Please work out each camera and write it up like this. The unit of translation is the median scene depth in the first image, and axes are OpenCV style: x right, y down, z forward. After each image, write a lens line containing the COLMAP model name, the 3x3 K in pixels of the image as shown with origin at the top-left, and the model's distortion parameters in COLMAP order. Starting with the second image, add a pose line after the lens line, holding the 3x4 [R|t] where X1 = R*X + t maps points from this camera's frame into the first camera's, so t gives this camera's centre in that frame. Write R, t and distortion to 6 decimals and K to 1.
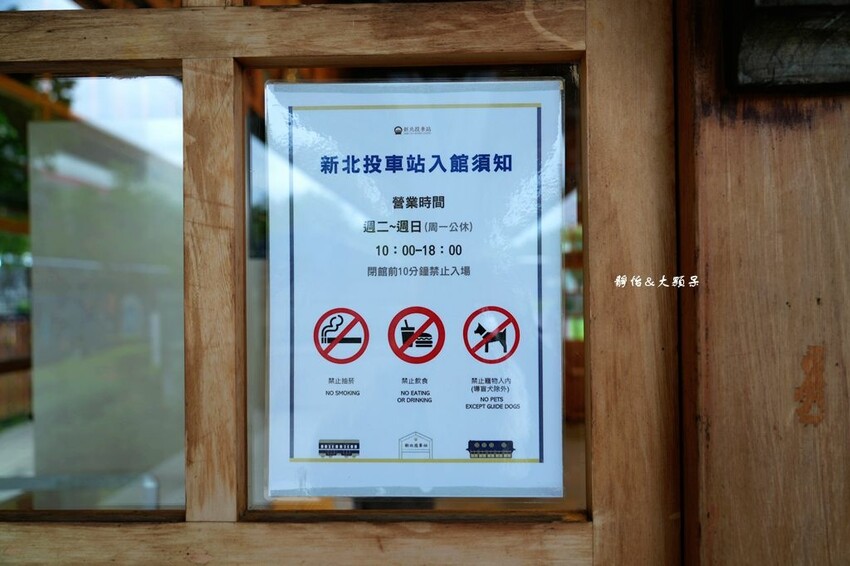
lens RADIAL K [[735.6, 0, 425.2], [0, 735.6, 282.3], [0, 0, 1]] dist [0.001250, 0.000084]
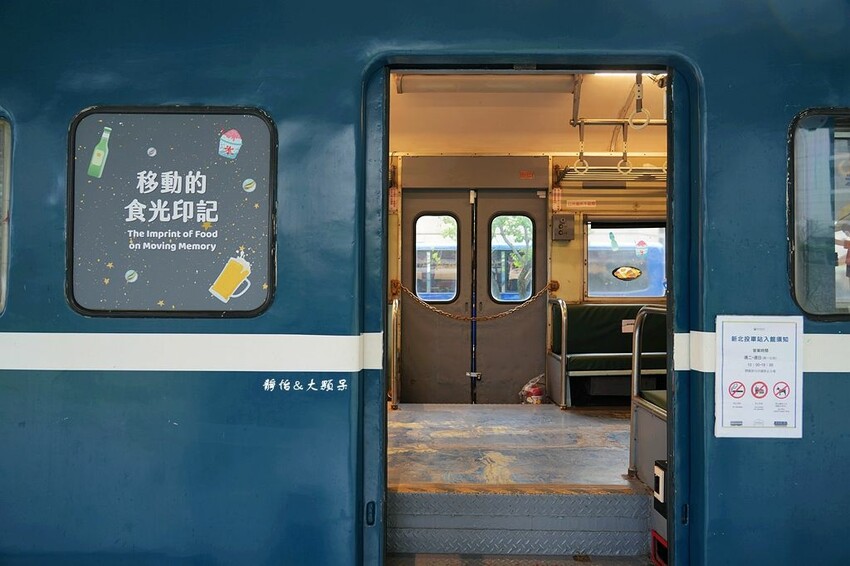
lens RADIAL K [[590.4, 0, 424.7], [0, 590.4, 284.4], [0, 0, 1]] dist [-0.009793, -0.006049]
pose [[0.999356, 0.015551, 0.032343, -1.637309], [-0.015142, 0.999803, -0.012852, -0.353594], [-0.032536, 0.012354, 0.999394, -1.644178]]
